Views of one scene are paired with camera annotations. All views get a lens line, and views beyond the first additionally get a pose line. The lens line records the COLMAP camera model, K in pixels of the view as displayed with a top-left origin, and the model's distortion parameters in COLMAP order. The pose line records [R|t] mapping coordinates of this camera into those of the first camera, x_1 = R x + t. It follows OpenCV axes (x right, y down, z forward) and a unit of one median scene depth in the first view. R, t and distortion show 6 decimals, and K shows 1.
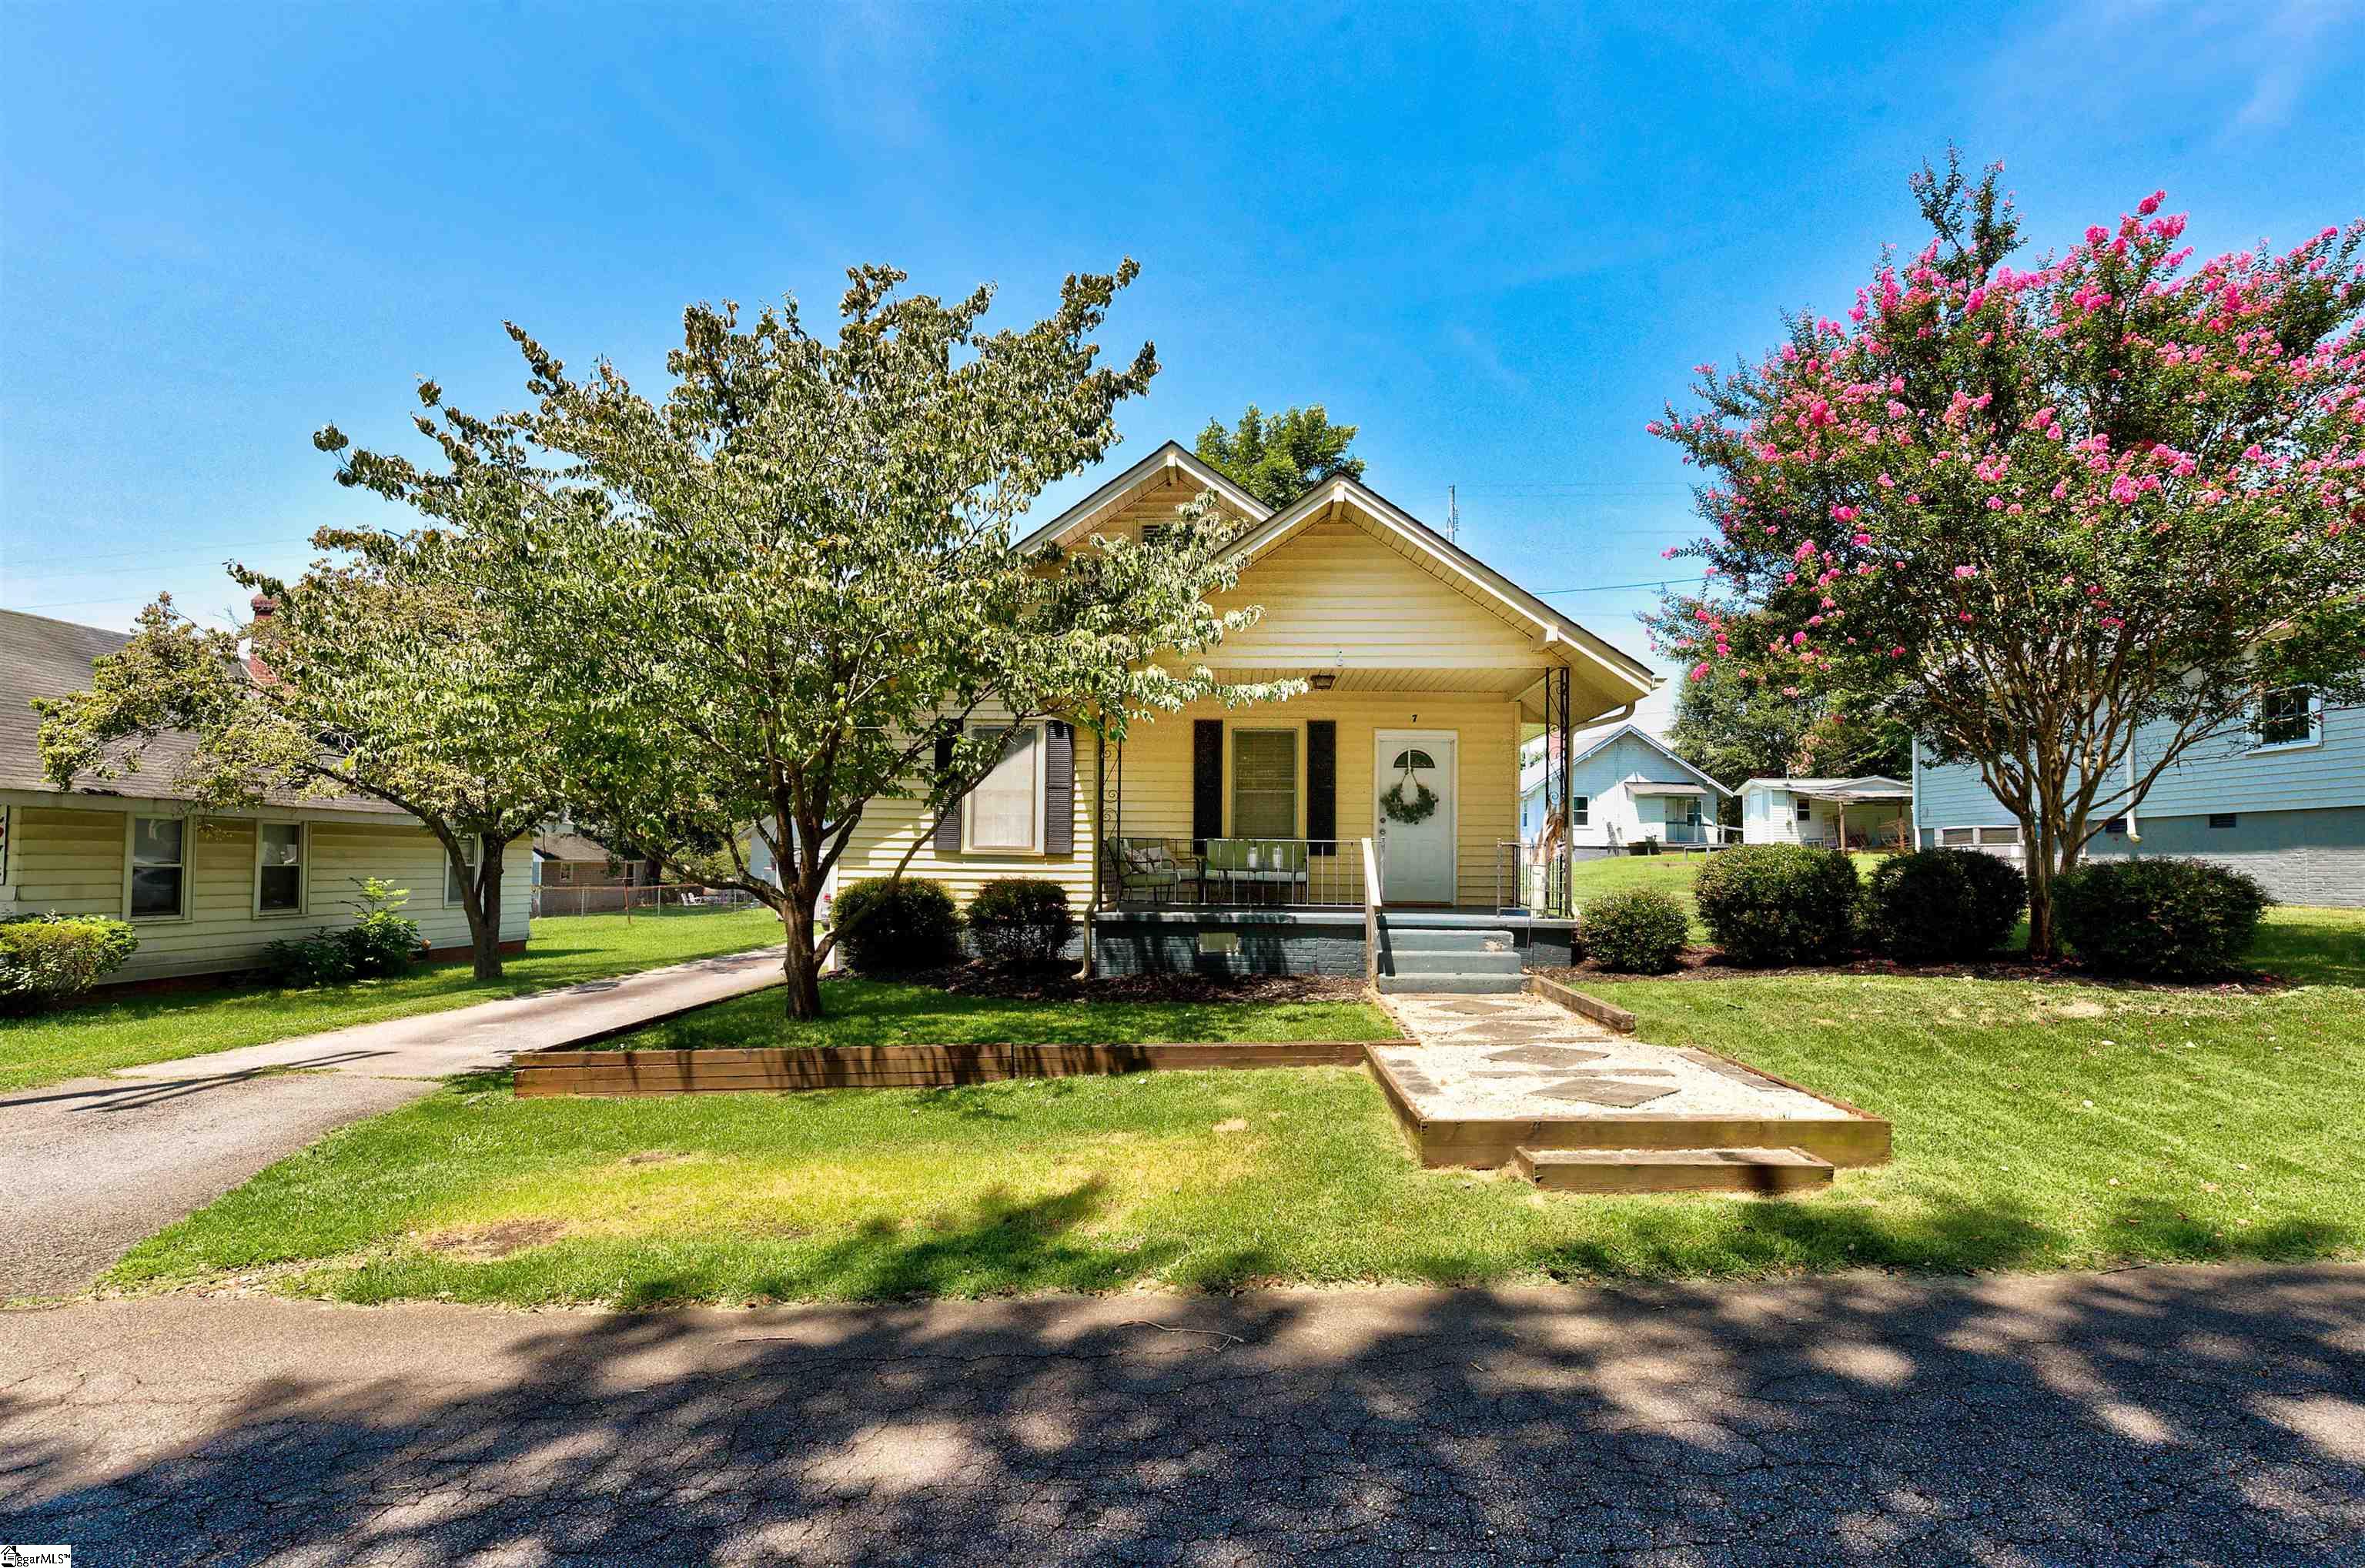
lens RADIAL K [[1116.7, 0, 1182.5], [0, 1116.7, 784.0], [0, 0, 1]] dist [0.000437, -0.000075]
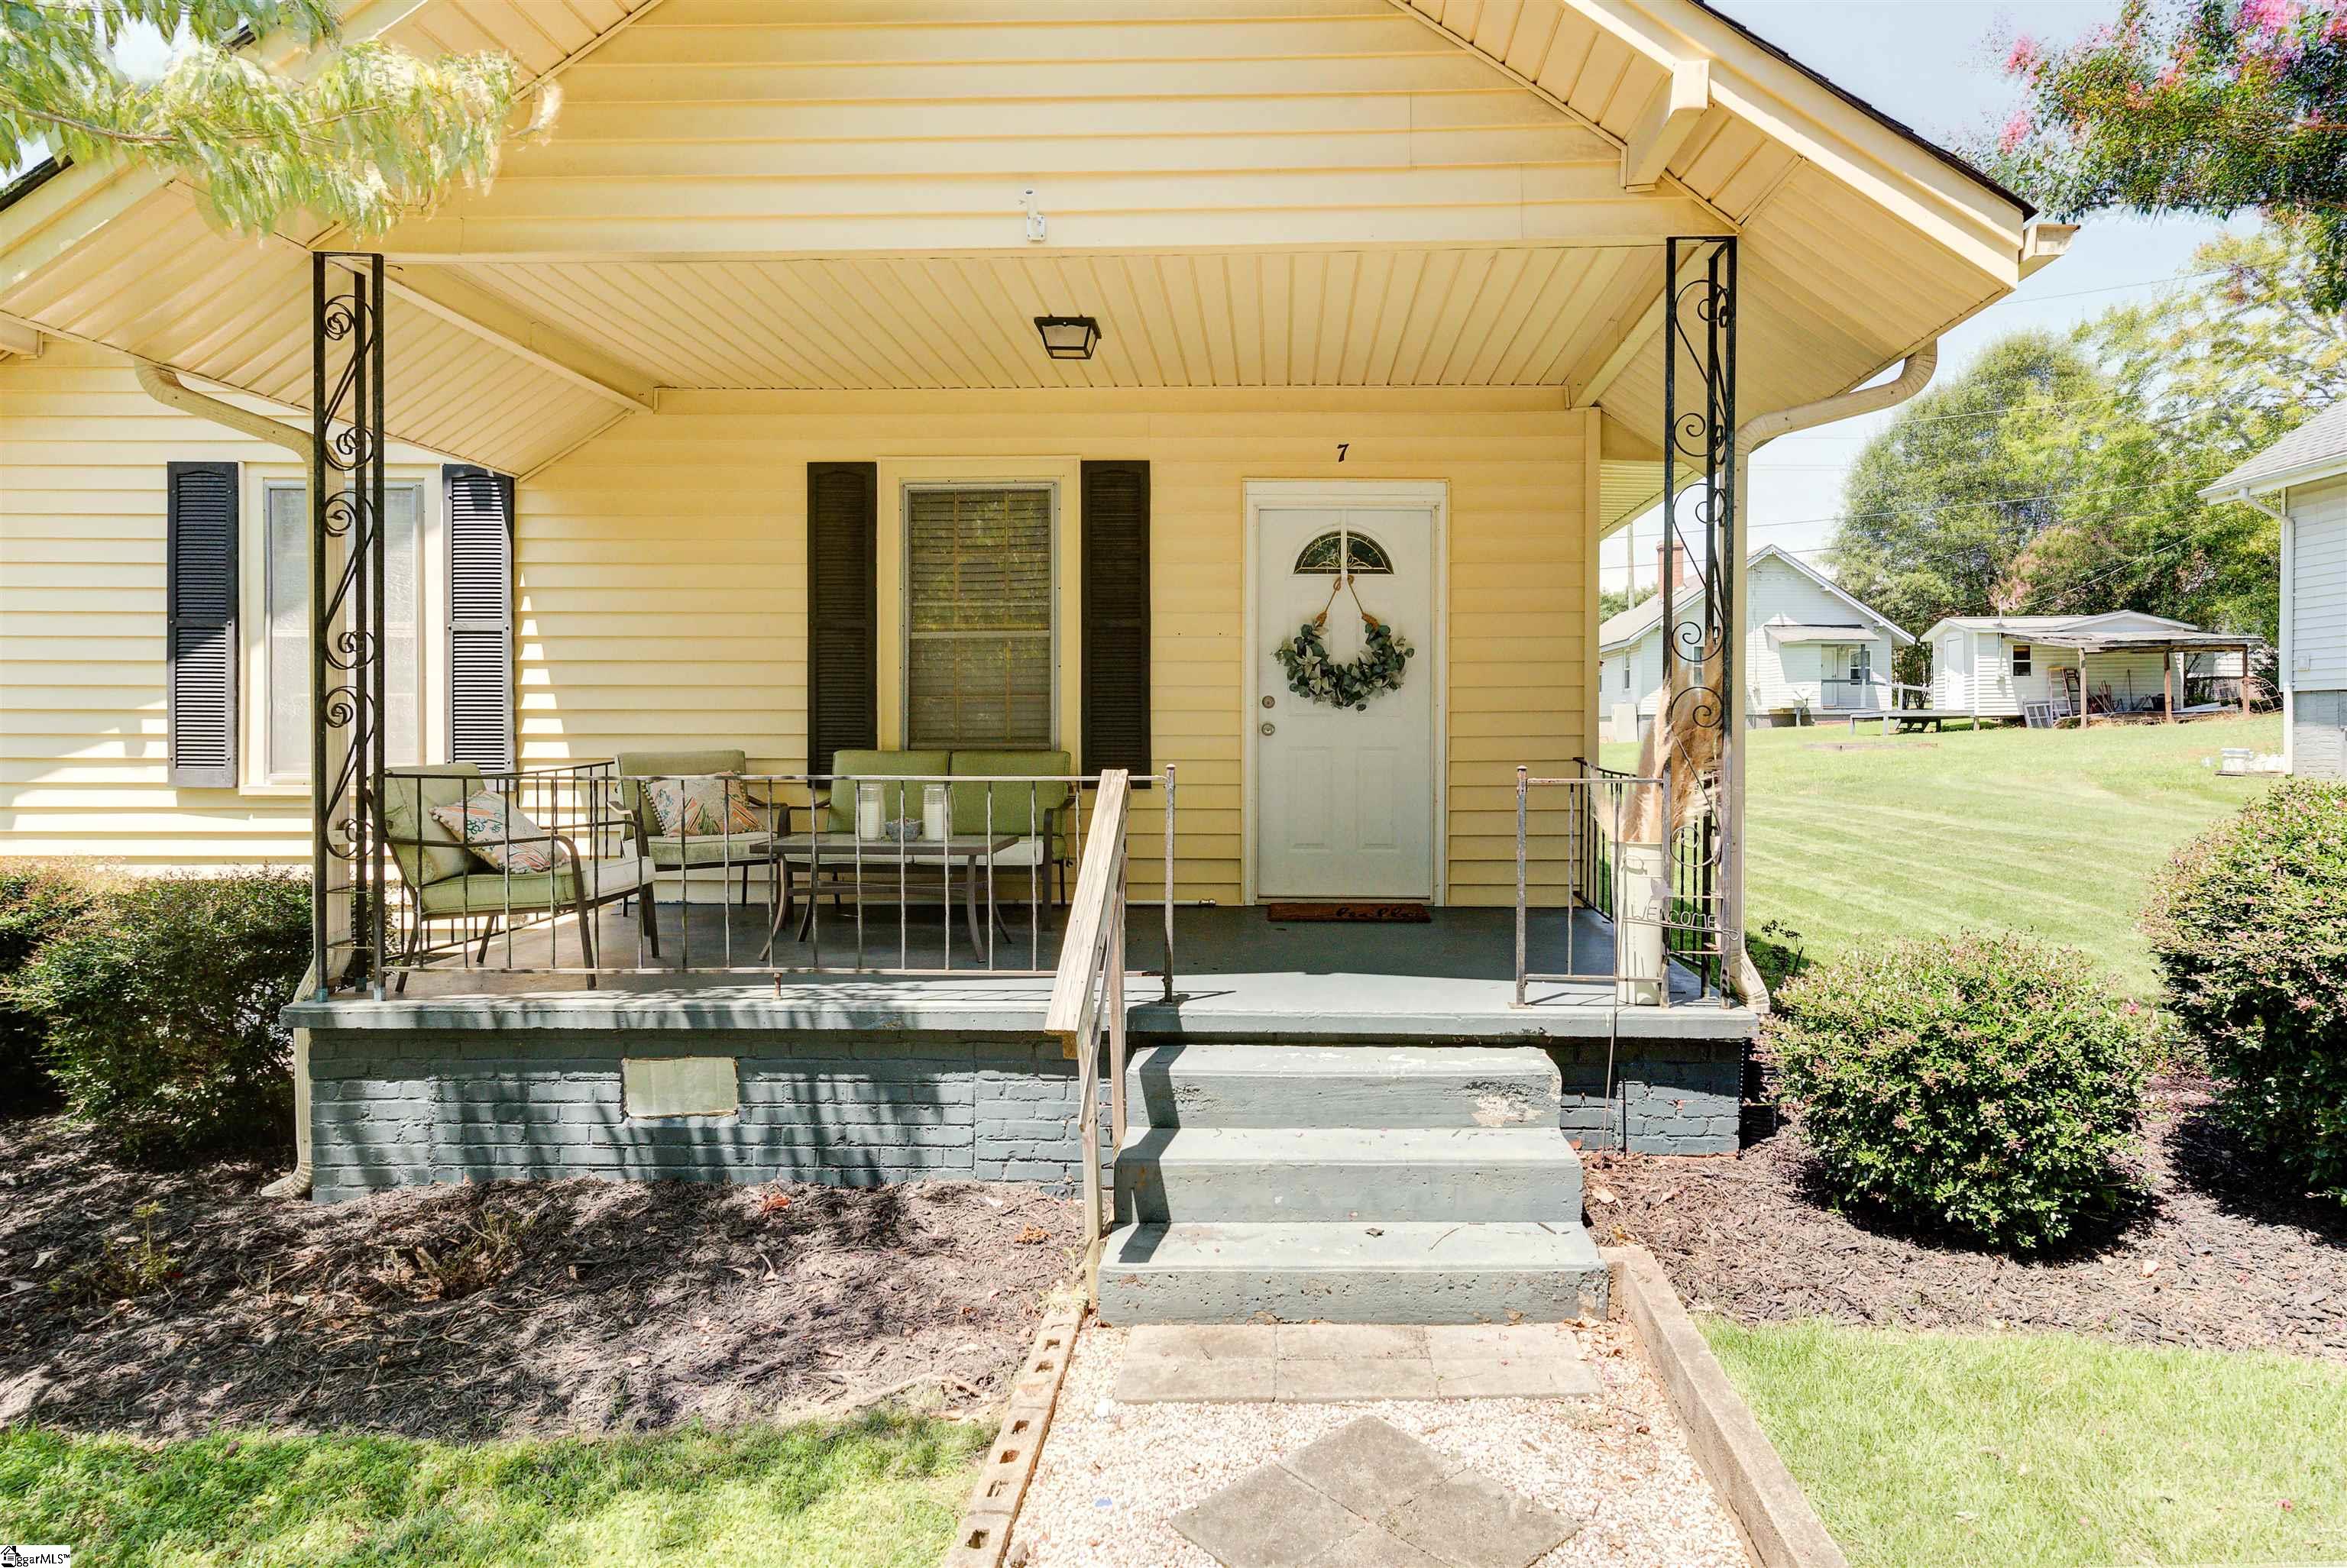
lens RADIAL K [[1461.3, 0, 1189.3], [0, 1461.3, 708.5], [0, 0, 1]] dist [0.000411, 0.000618]
pose [[0.999917, -0.011160, 0.006400, 0.146421], [0.010825, 0.998687, 0.050066, 0.007491], [-0.006950, -0.049992, 0.998725, 0.457896]]
